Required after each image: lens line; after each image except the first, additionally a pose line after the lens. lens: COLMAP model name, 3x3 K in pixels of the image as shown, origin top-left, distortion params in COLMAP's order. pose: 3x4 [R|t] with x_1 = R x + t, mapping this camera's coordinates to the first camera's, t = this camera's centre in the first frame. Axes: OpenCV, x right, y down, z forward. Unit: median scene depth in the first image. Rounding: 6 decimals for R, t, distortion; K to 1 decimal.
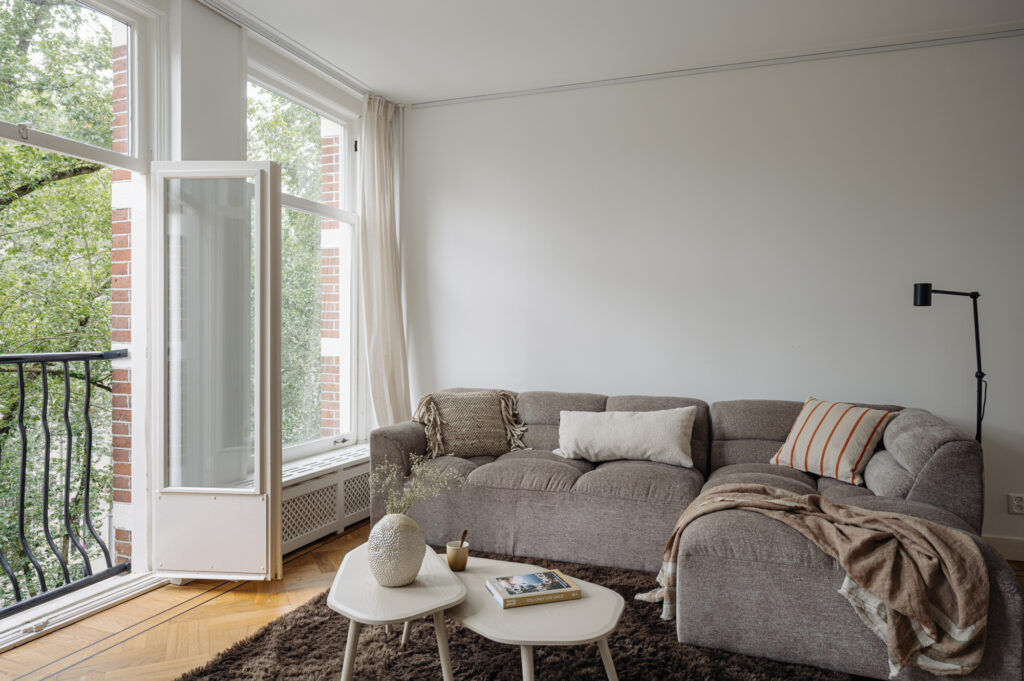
lens RADIAL K [[626.9, 0, 512.0], [0, 626.9, 340.5], [0, 0, 1]] dist [0.000203, 0.001066]
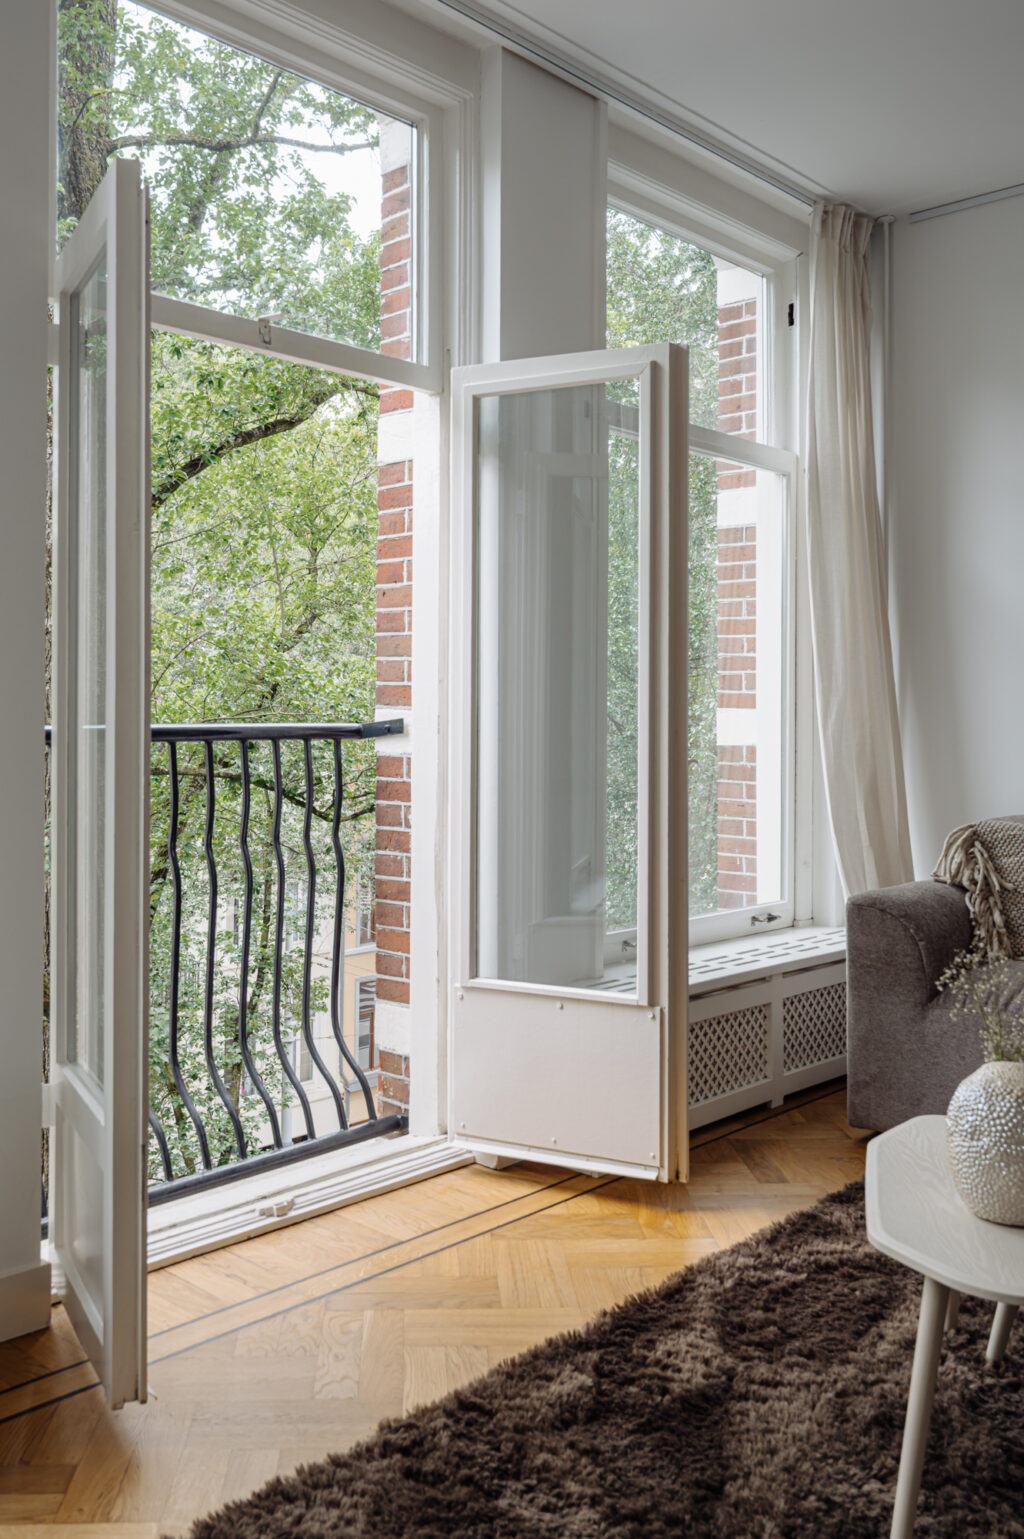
lens RADIAL K [[1265.7, 0, 511.7], [0, 1265.7, 717.7], [0, 0, 1]] dist [0.003271, -0.001256]
pose [[0.930955, -0.000300, -0.365133, -0.128630], [-0.007811, 0.999754, -0.020737, 0.035502], [0.365050, 0.022158, 0.930724, 0.014835]]
